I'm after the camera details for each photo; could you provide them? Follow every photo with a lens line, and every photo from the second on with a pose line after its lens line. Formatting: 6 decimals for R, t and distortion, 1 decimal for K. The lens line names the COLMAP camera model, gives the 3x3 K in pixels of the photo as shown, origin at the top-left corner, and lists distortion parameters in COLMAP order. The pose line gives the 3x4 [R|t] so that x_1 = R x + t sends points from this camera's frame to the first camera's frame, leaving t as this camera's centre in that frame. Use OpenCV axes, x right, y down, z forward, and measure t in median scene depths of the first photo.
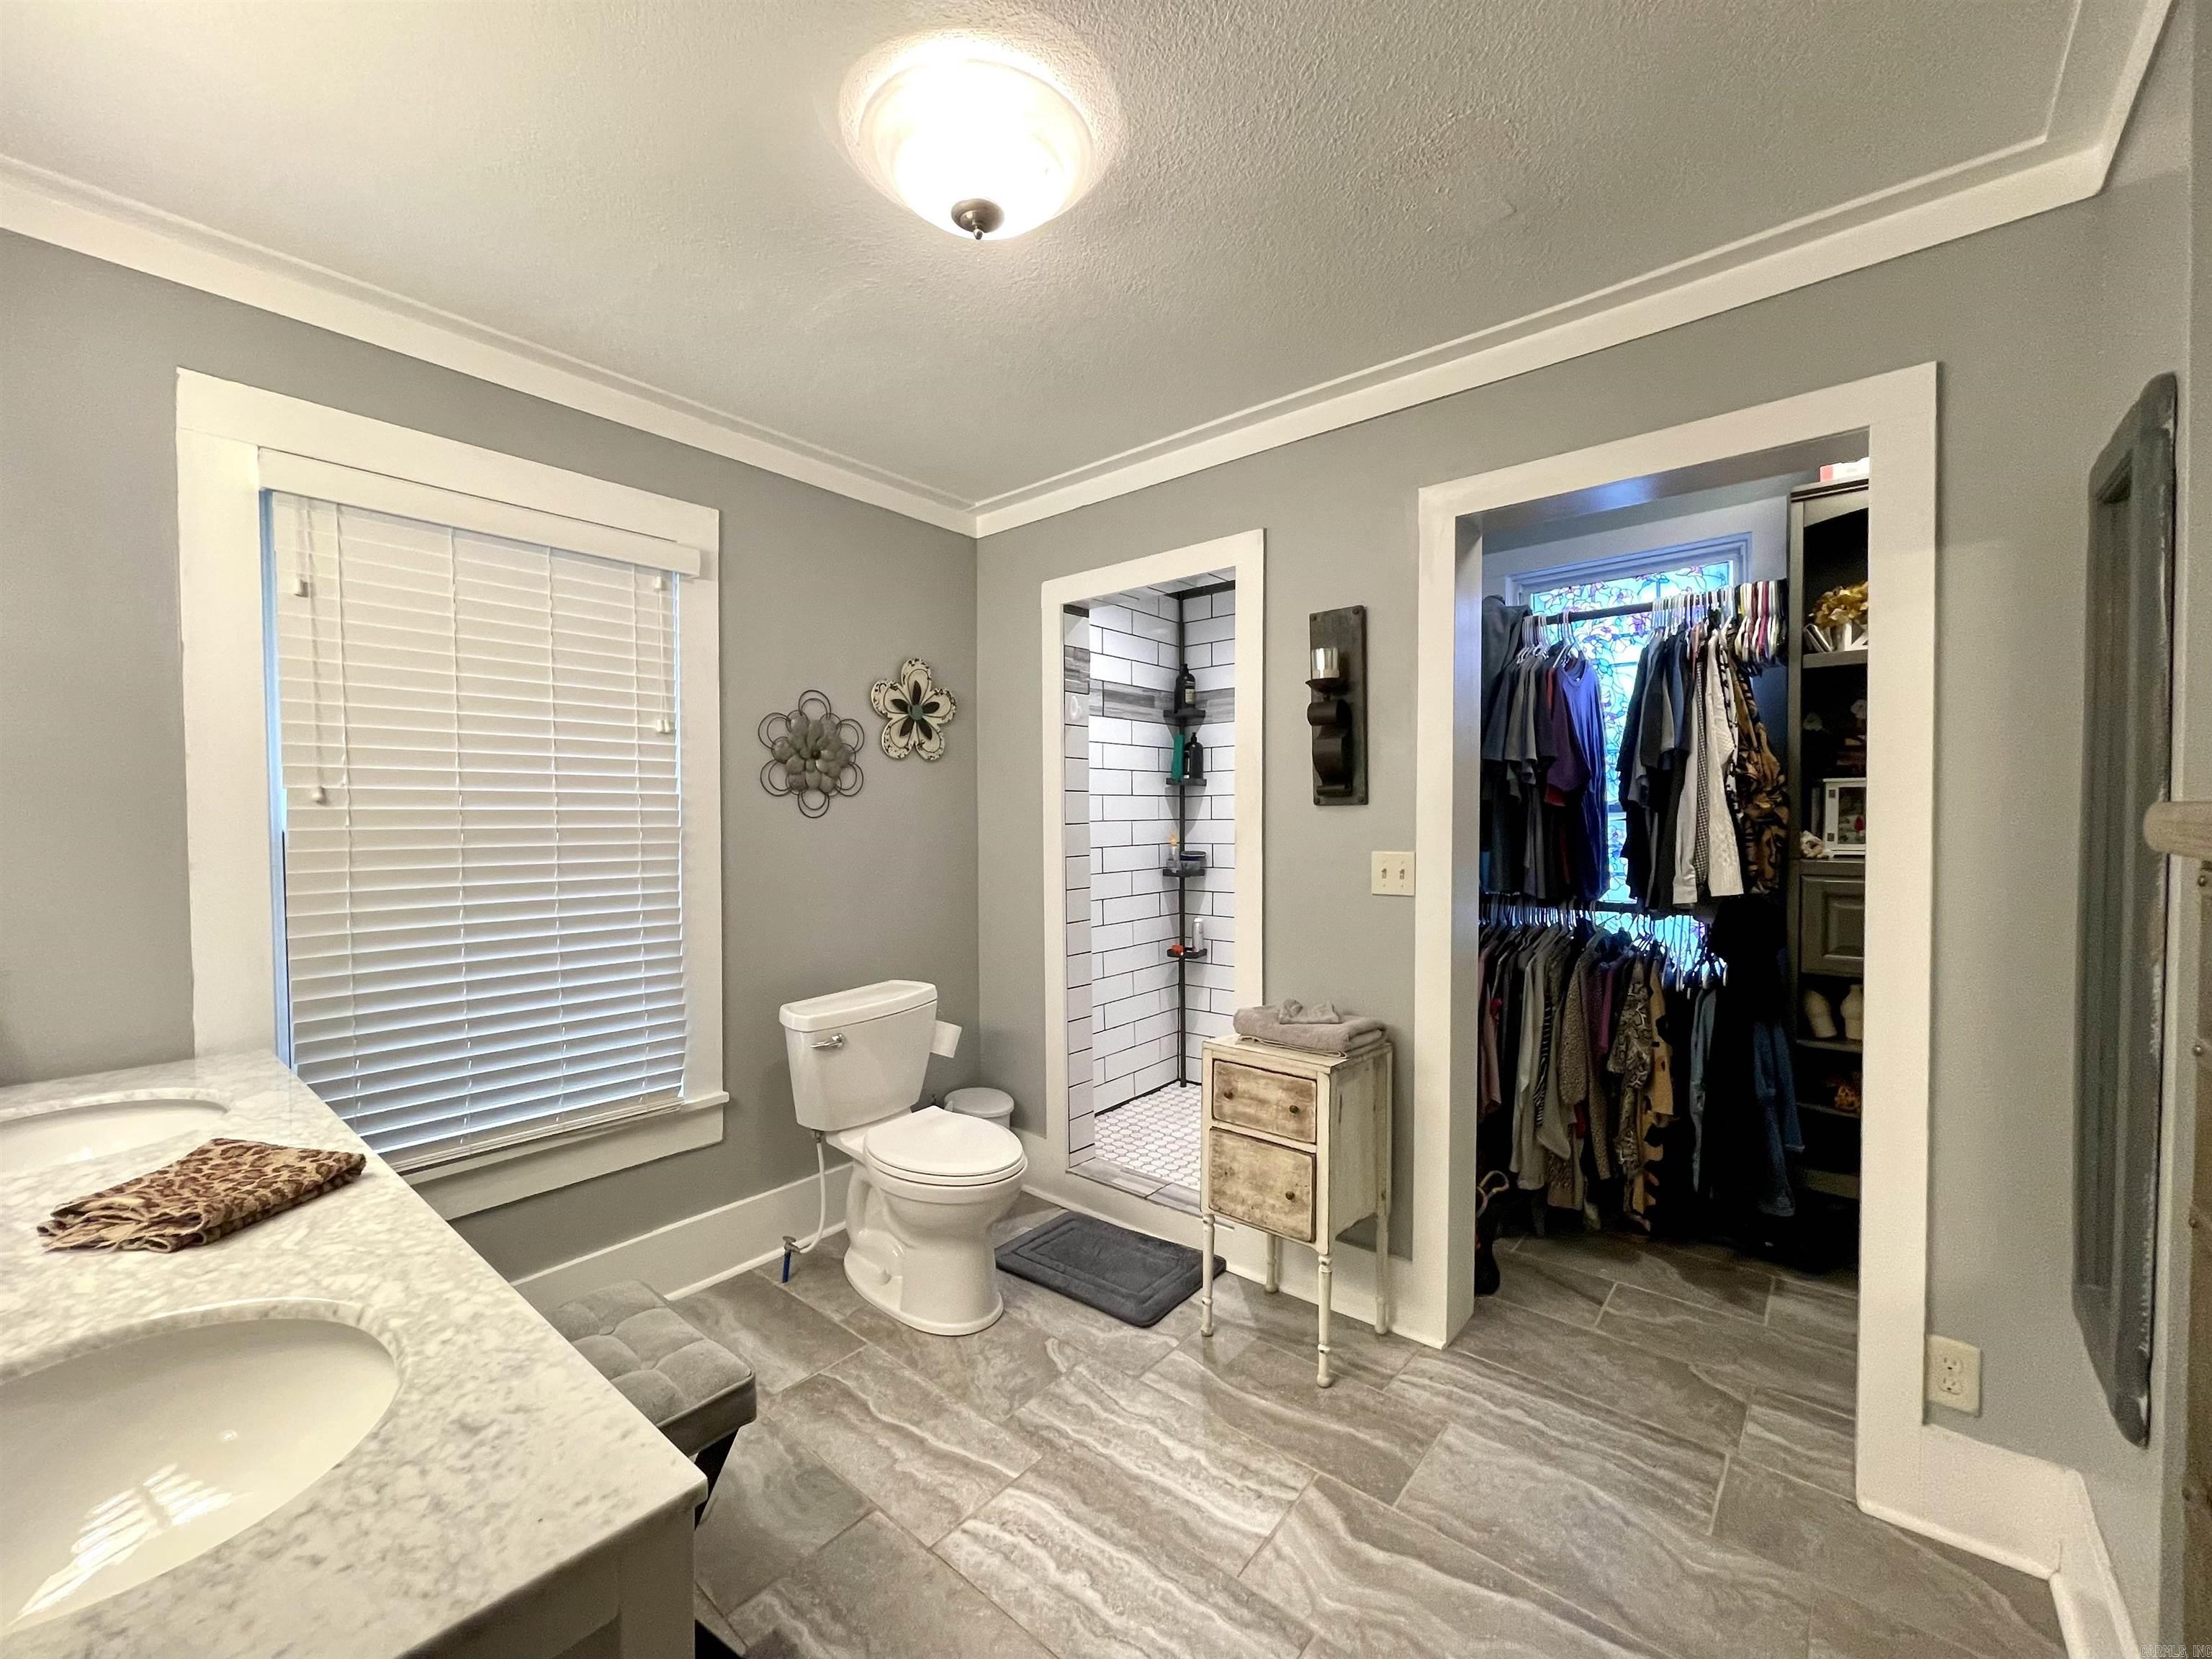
lens RADIAL K [[891.0, 0, 1095.4], [0, 891.0, 832.7], [0, 0, 1]] dist [-0.005172, -0.000432]
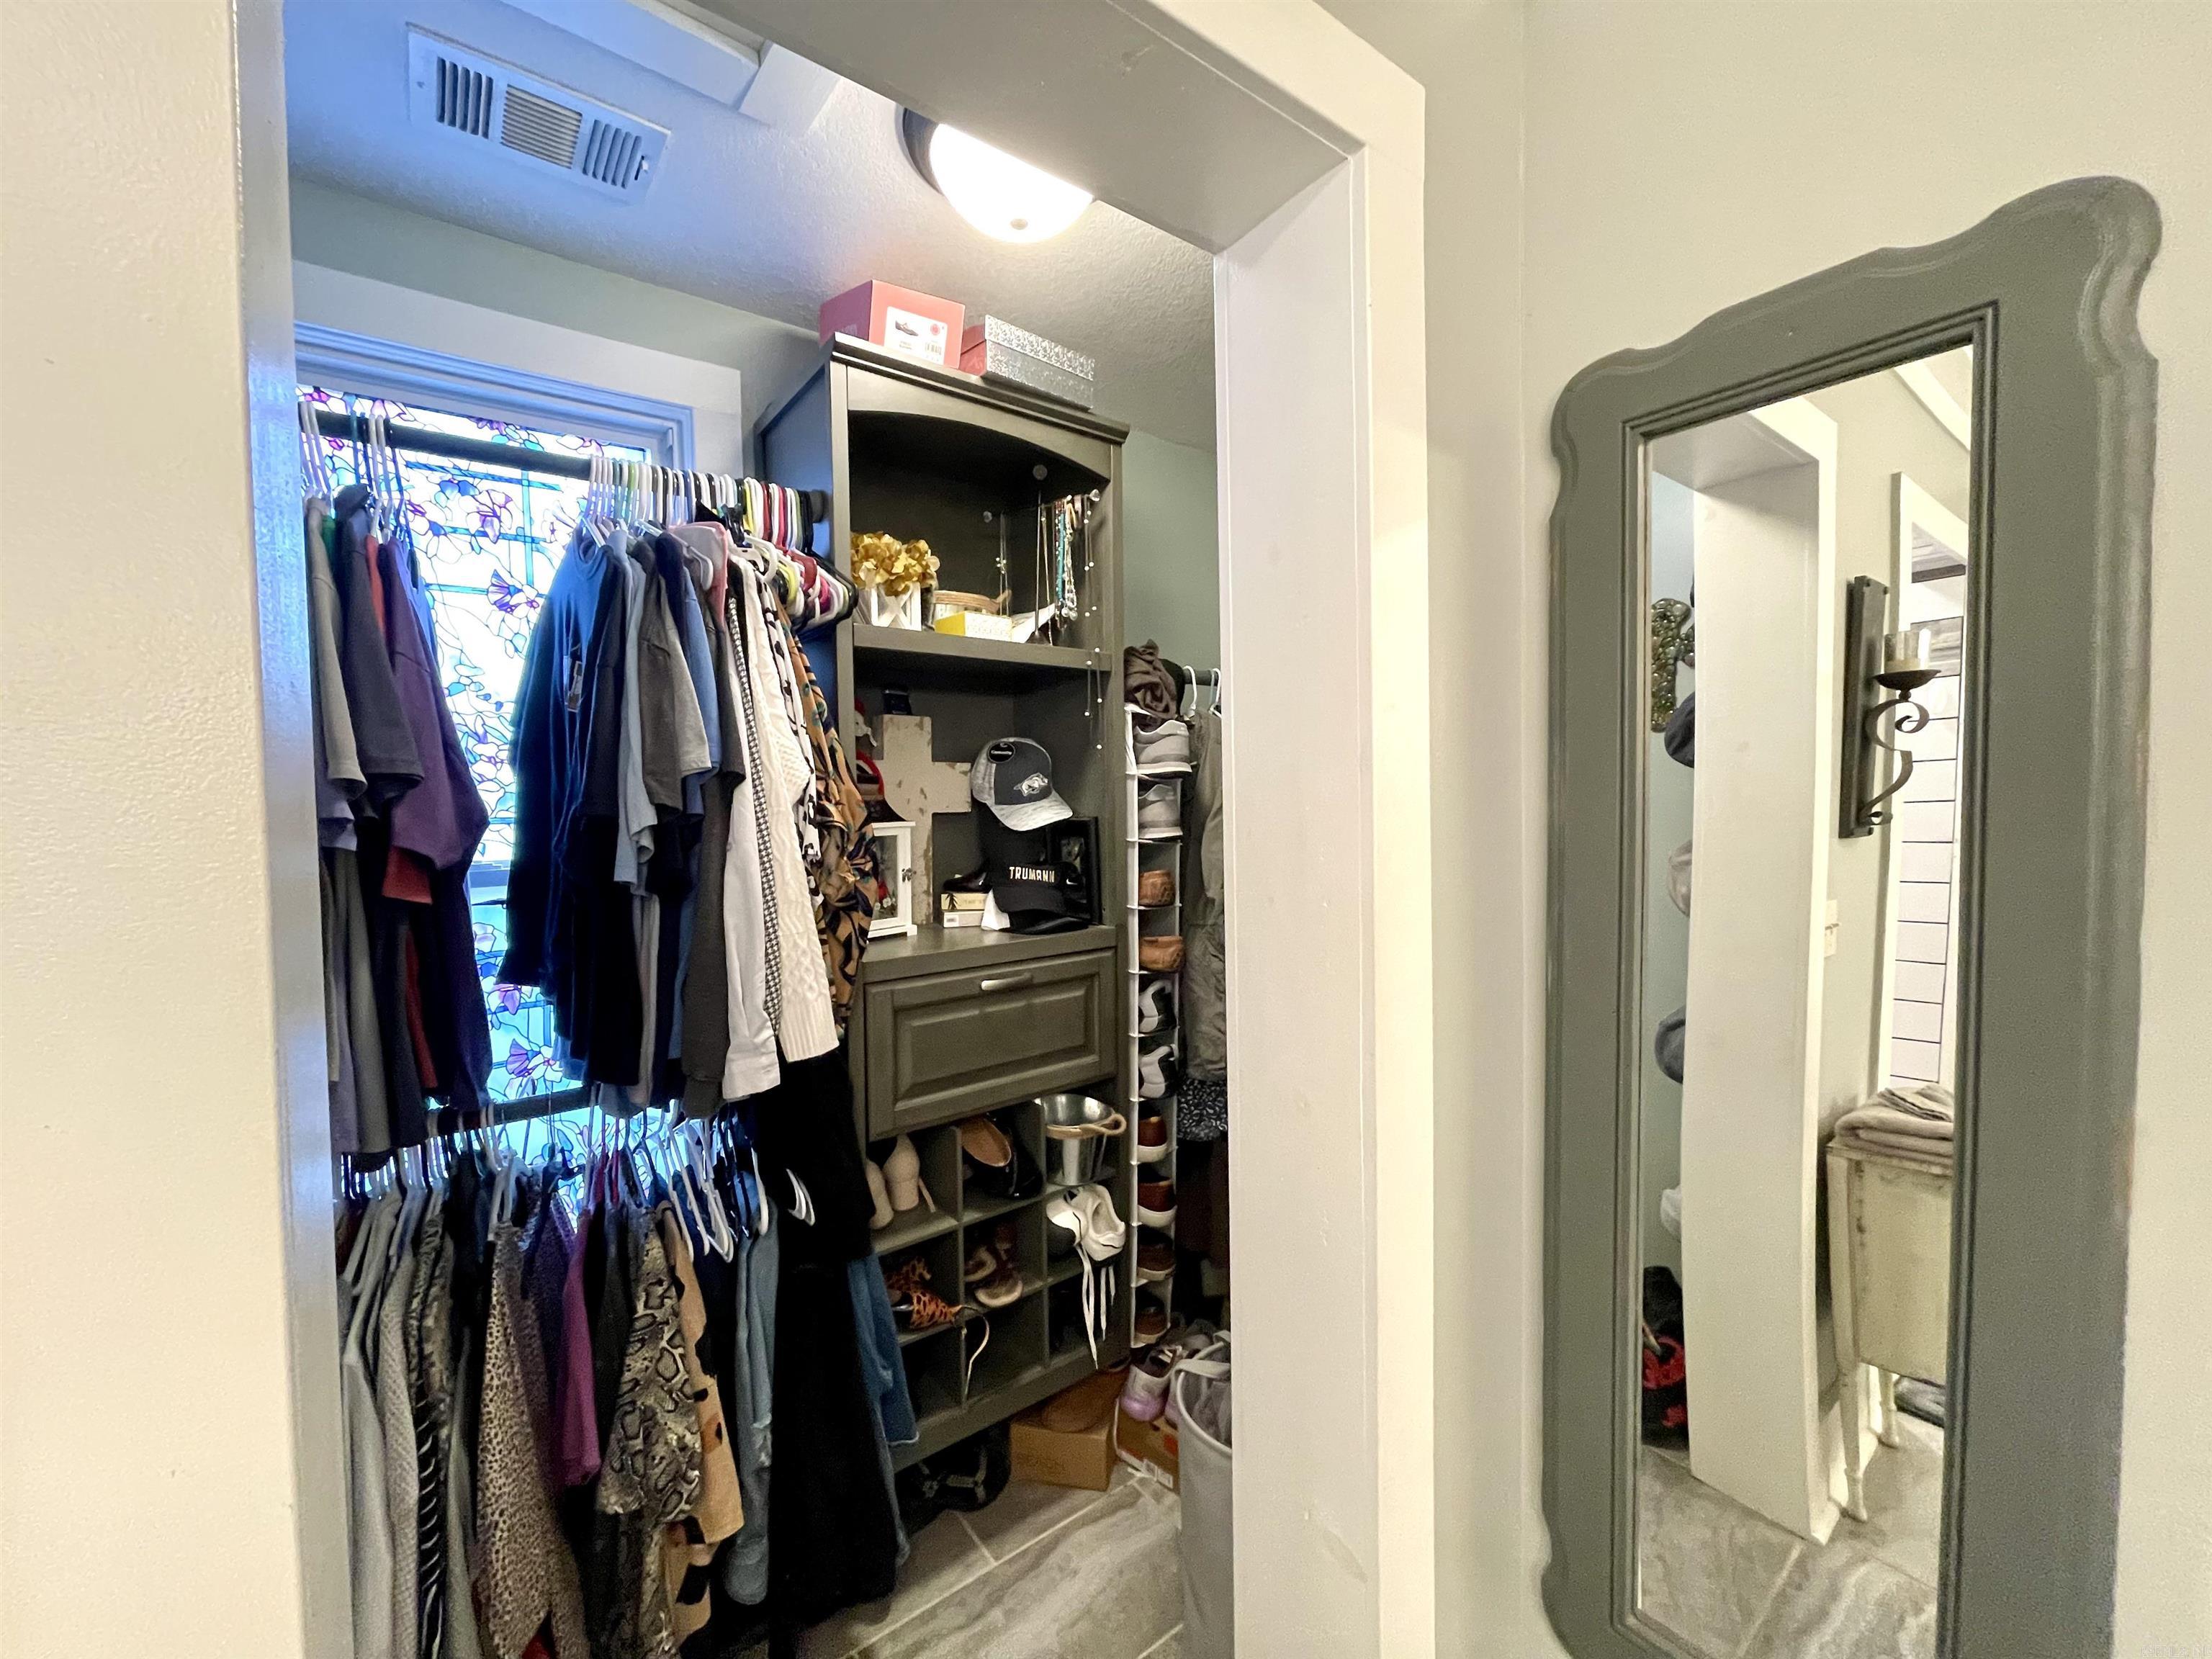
lens RADIAL K [[891.0, 0, 1095.4], [0, 891.0, 832.7], [0, 0, 1]] dist [-0.005172, -0.000432]
pose [[0.218849, -0.031676, 0.975245, 0.226060], [0.039987, 0.998924, 0.023472, -0.061954], [-0.974939, 0.033860, 0.219880, 0.678639]]
